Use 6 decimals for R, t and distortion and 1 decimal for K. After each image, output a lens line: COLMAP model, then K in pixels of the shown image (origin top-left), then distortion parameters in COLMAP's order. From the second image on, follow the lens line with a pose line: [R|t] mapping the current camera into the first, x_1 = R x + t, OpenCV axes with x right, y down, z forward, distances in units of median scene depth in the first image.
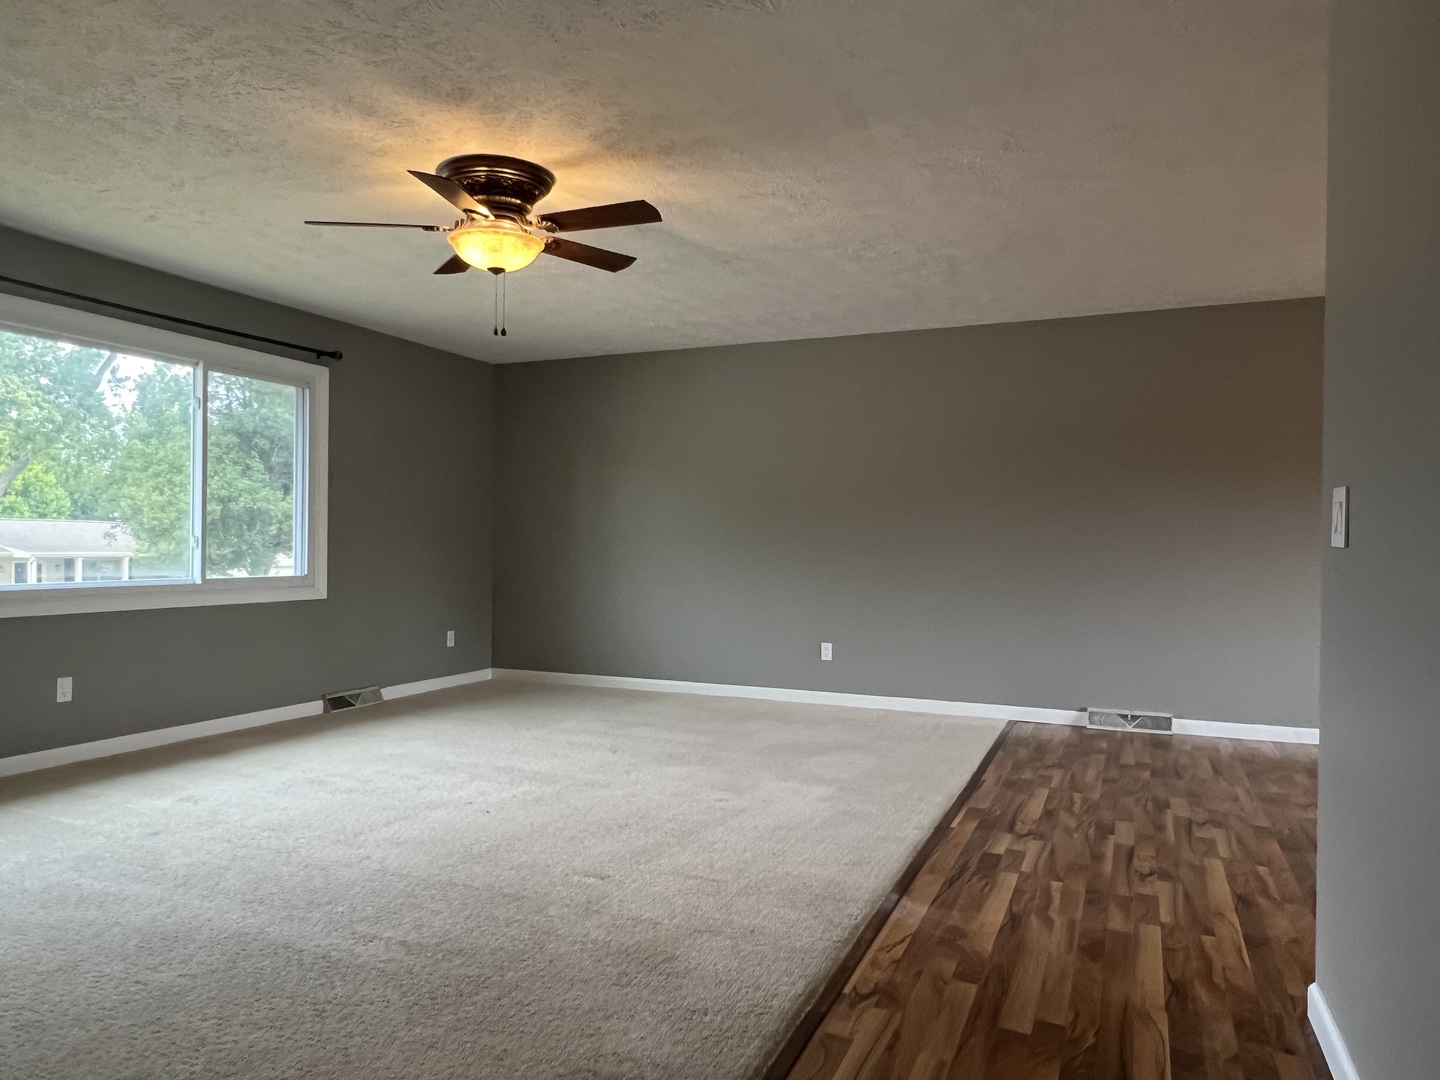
lens RADIAL K [[954.7, 0, 710.3], [0, 954.7, 546.6], [0, 0, 1]] dist [-0.003587, 0.001580]
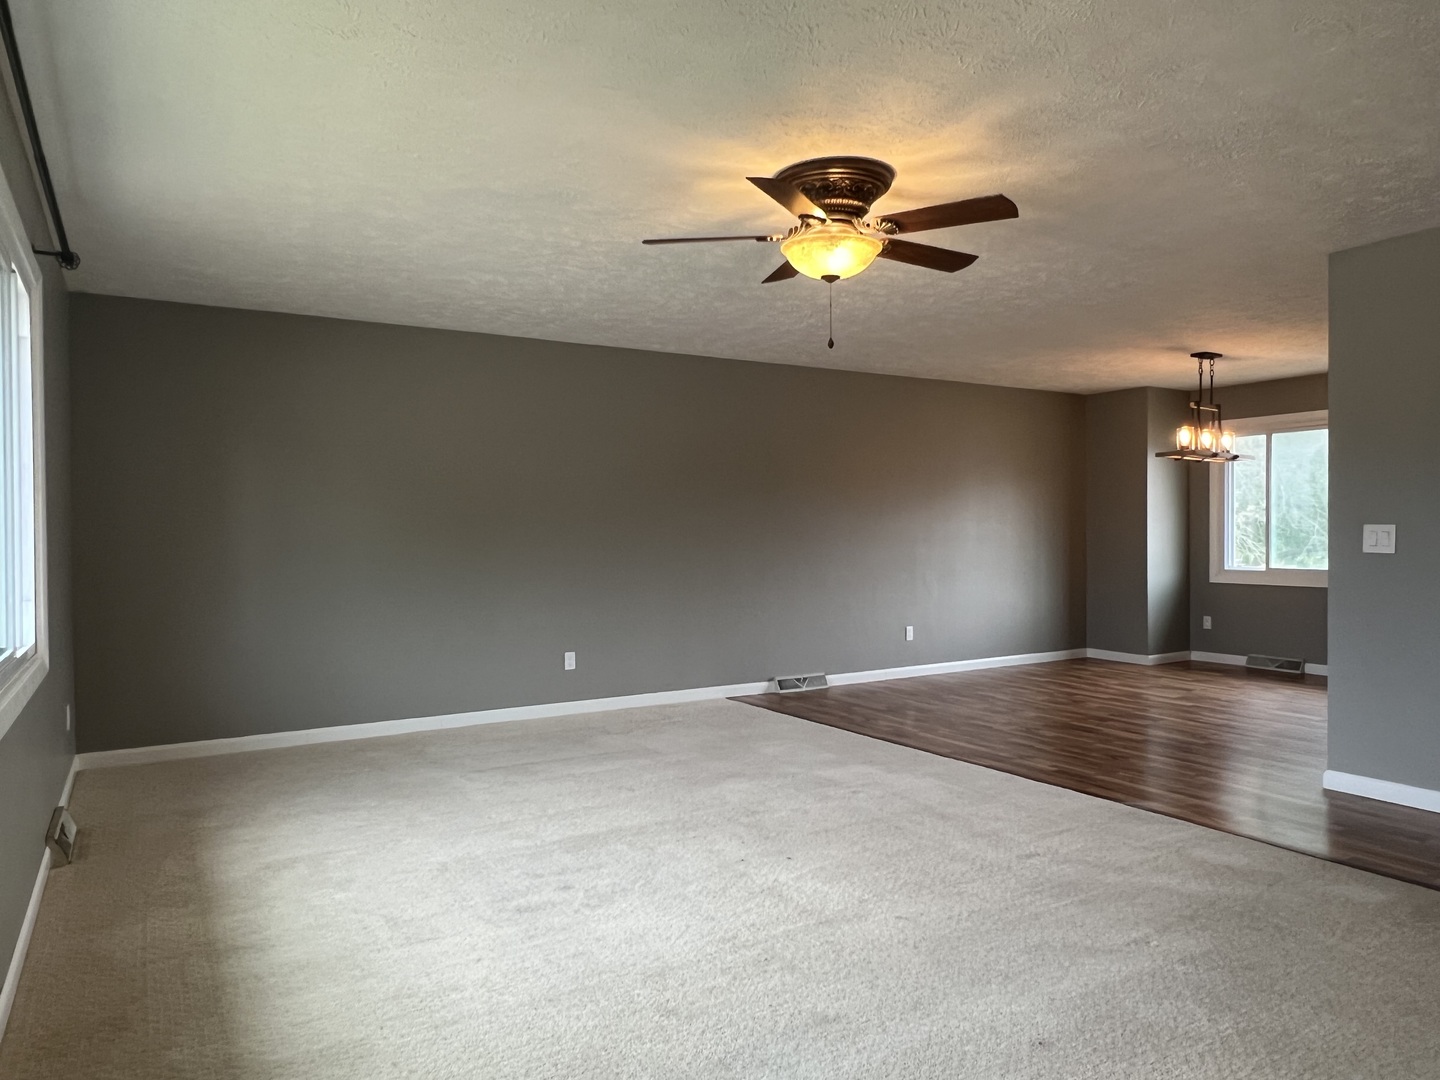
lens RADIAL K [[954.7, 0, 710.3], [0, 954.7, 546.6], [0, 0, 1]] dist [-0.003587, 0.001580]
pose [[0.583941, -0.026932, 0.811349, -0.989187], [0.018854, 0.999630, 0.019613, -0.042168], [-0.811577, 0.003845, 0.584233, 0.505058]]
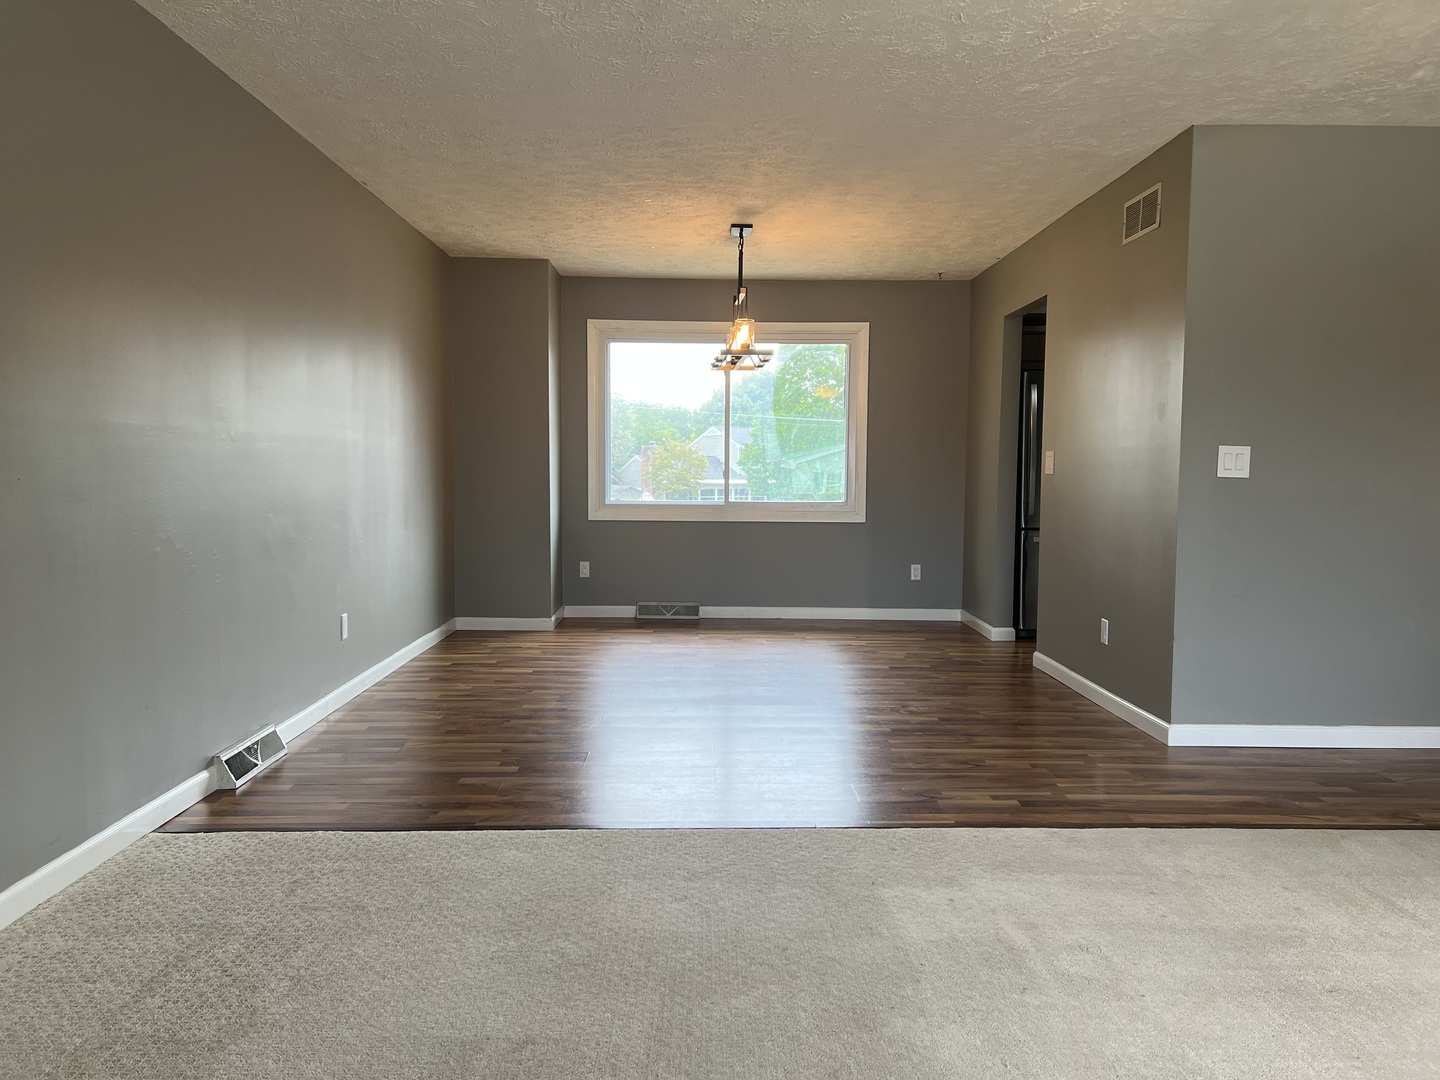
lens RADIAL K [[1082.6, 0, 728.2], [0, 1082.6, 529.4], [0, 0, 1]] dist [0.047849, -0.062121]
pose [[-0.417439, -0.067793, 0.906172, -0.470110], [-0.007772, 0.997443, 0.071041, -0.021605], [-0.908672, 0.022612, -0.416899, 1.474884]]
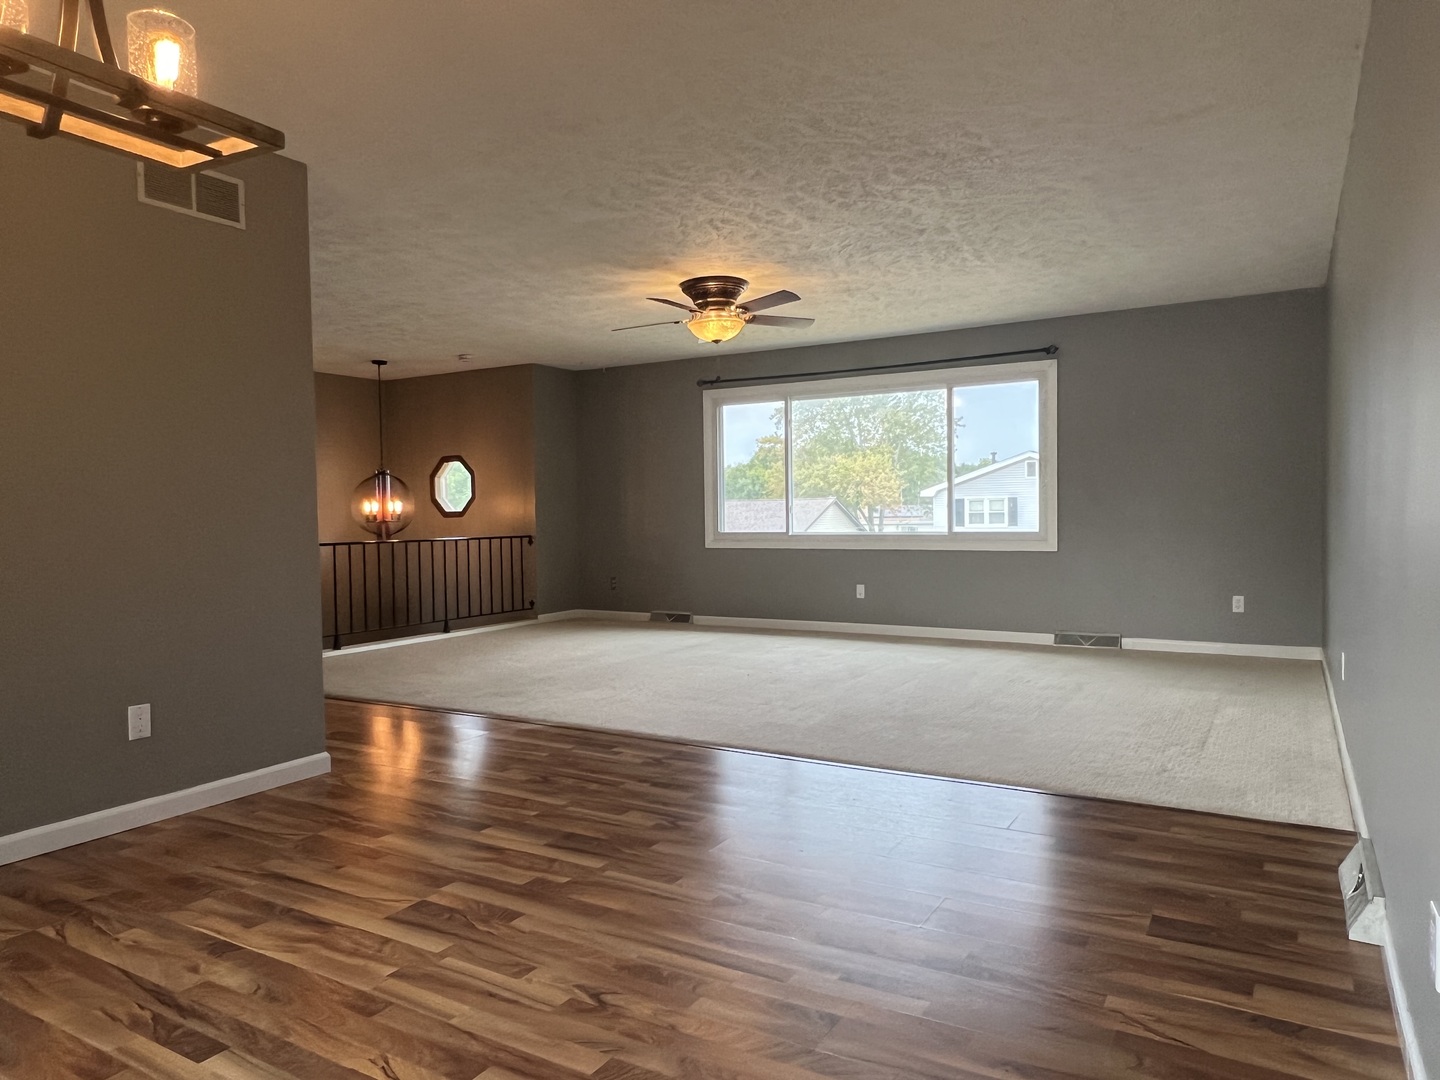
lens RADIAL K [[954.7, 0, 710.3], [0, 954.7, 546.6], [0, 0, 1]] dist [-0.003587, 0.001580]
pose [[-0.129789, 0.026507, -0.991187, 1.313632], [0.008745, 0.999634, 0.025588, 0.021689], [0.991503, -0.005347, -0.129974, 1.113673]]
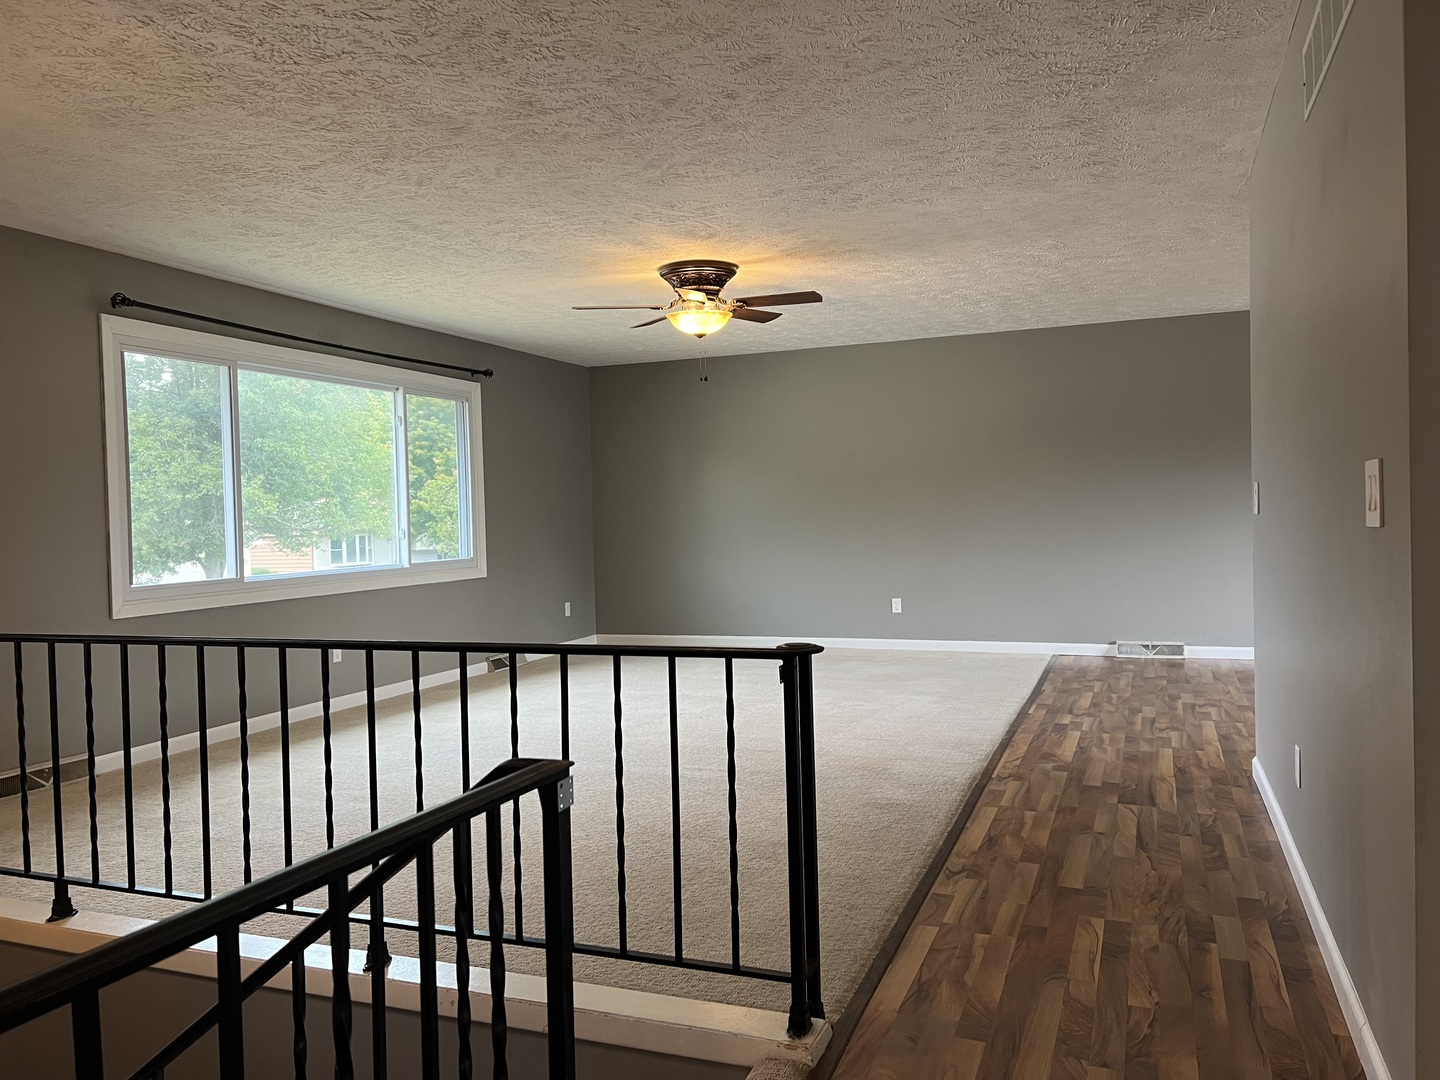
lens RADIAL K [[1082.6, 0, 728.2], [0, 1082.6, 529.4], [0, 0, 1]] dist [0.047849, -0.062121]
pose [[0.998243, -0.036620, 0.046578, -0.248969], [0.036081, 0.999272, 0.012359, -0.016906], [-0.046997, -0.010657, 0.998838, -0.571783]]
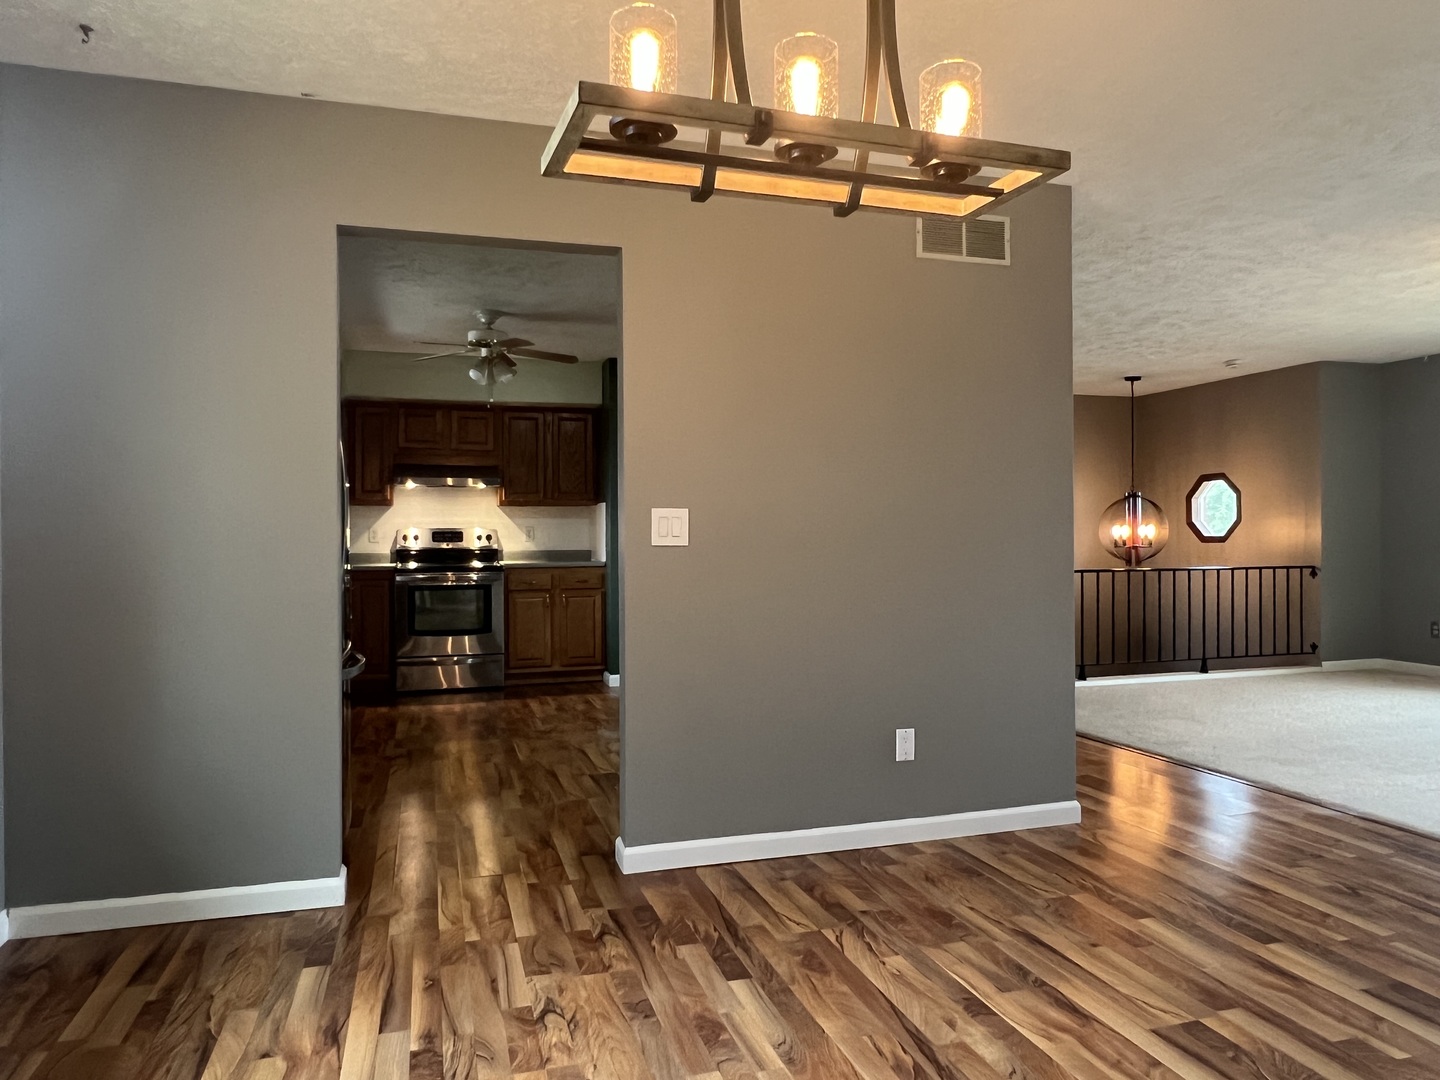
lens RADIAL K [[954.7, 0, 710.3], [0, 954.7, 546.6], [0, 0, 1]] dist [-0.003587, 0.001580]
pose [[-0.763682, 0.001570, -0.645590, 1.266438], [-0.003491, 0.999972, 0.006561, 0.001566], [0.645583, 0.007264, -0.763656, 1.067980]]
